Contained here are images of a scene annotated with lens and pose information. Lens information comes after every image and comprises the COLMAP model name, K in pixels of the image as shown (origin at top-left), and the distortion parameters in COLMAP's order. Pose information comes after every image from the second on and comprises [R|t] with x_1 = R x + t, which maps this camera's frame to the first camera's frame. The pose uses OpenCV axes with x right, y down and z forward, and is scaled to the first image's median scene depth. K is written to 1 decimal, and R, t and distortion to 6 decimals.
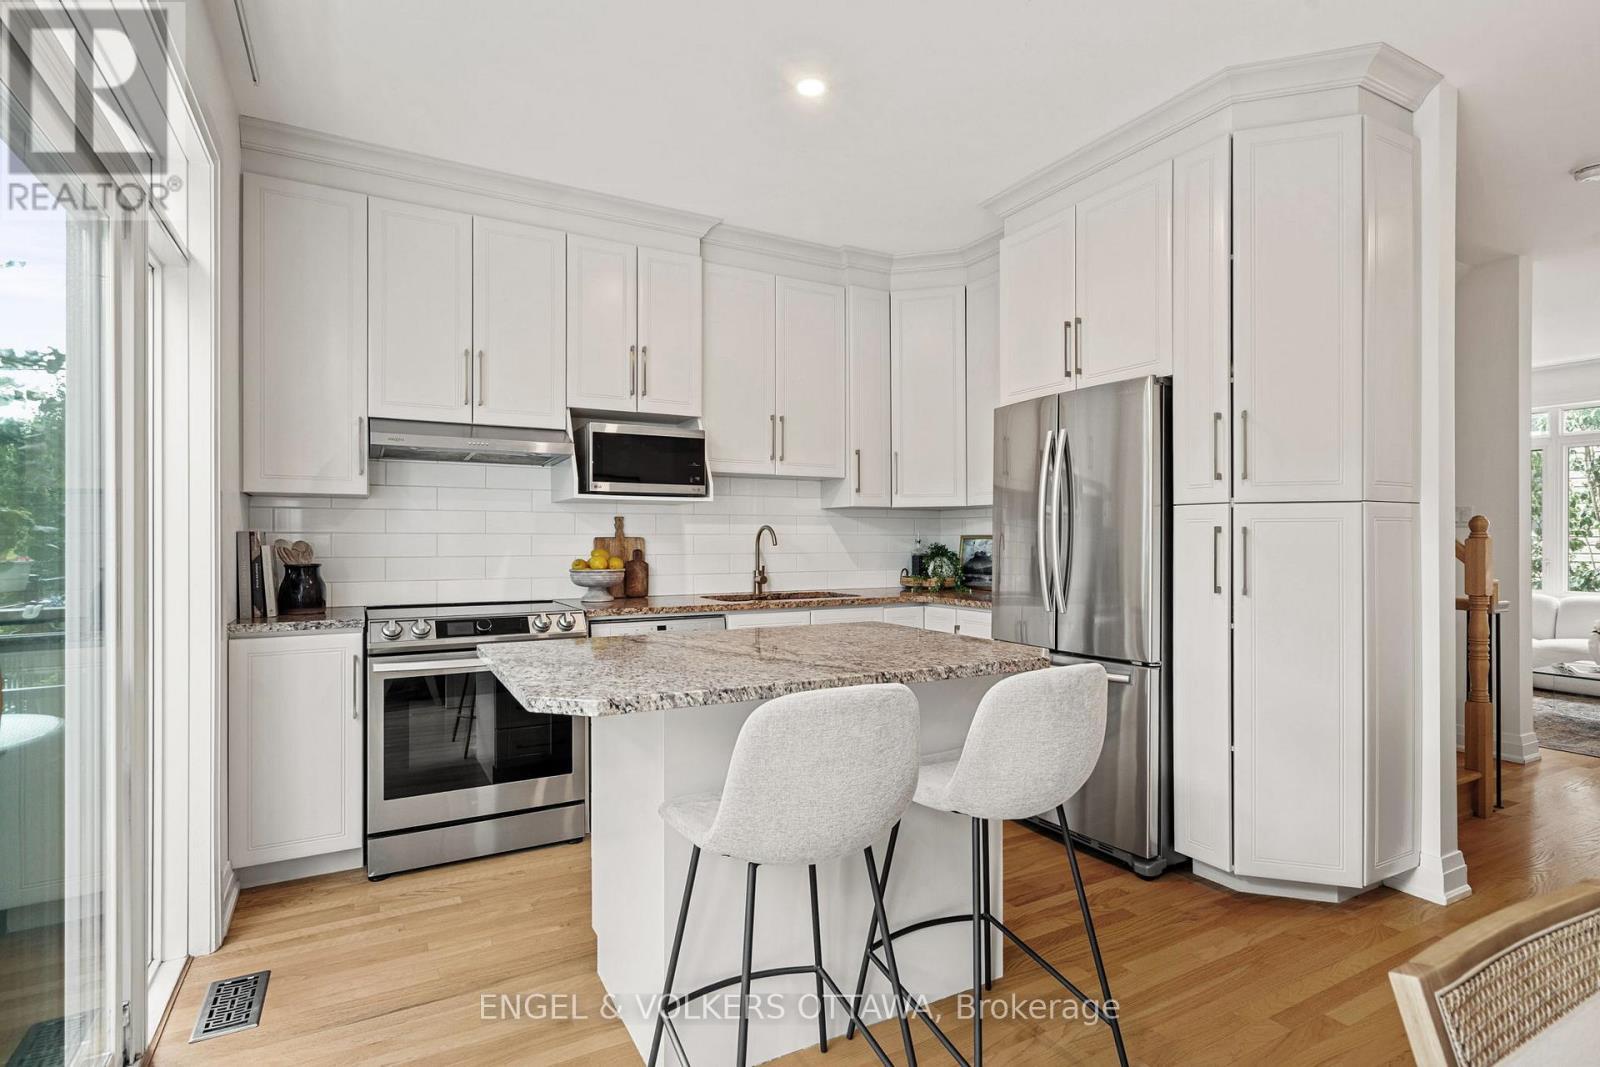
lens RADIAL K [[798.0, 0, 800.0], [0, 798.0, 533.5], [0, 0, 1]] dist [0.002065, 0.000214]
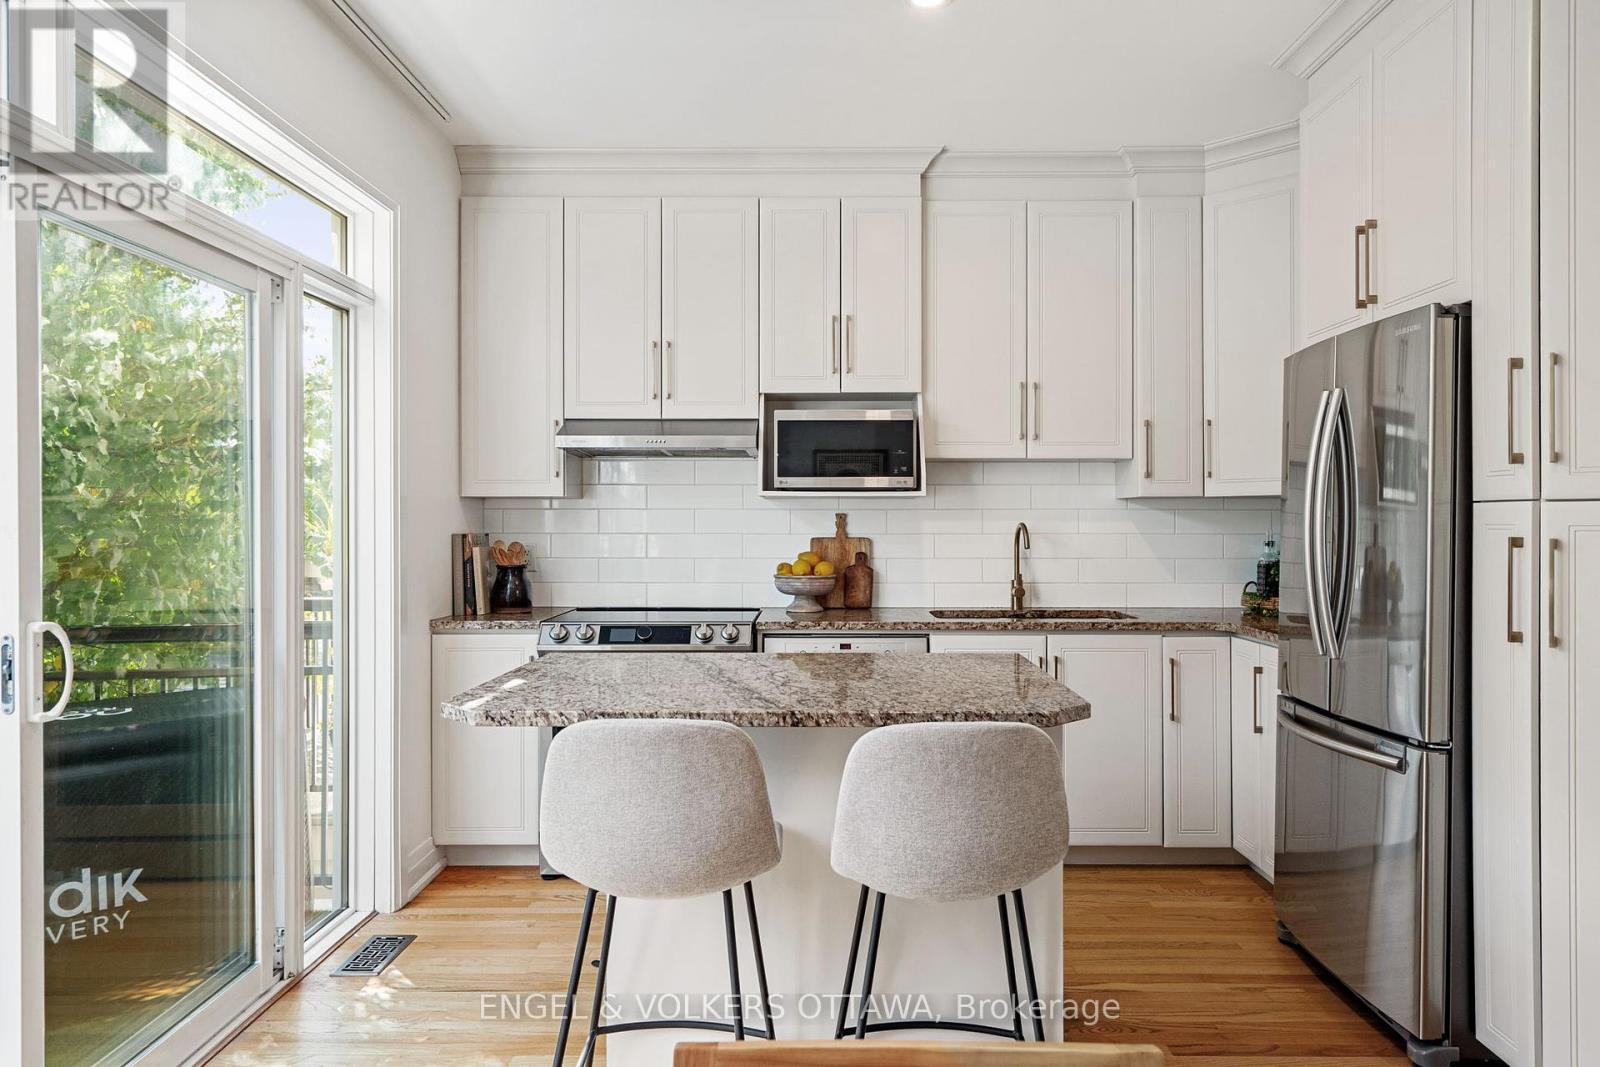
lens RADIAL K [[1059.9, 0, 803.5], [0, 1059.9, 518.1], [0, 0, 1]] dist [0.005767, -0.000669]
pose [[0.870781, -0.002057, -0.491666, 0.345117], [0.003415, 0.999992, 0.001865, -0.021386], [0.491658, -0.003303, 0.870782, -0.010168]]
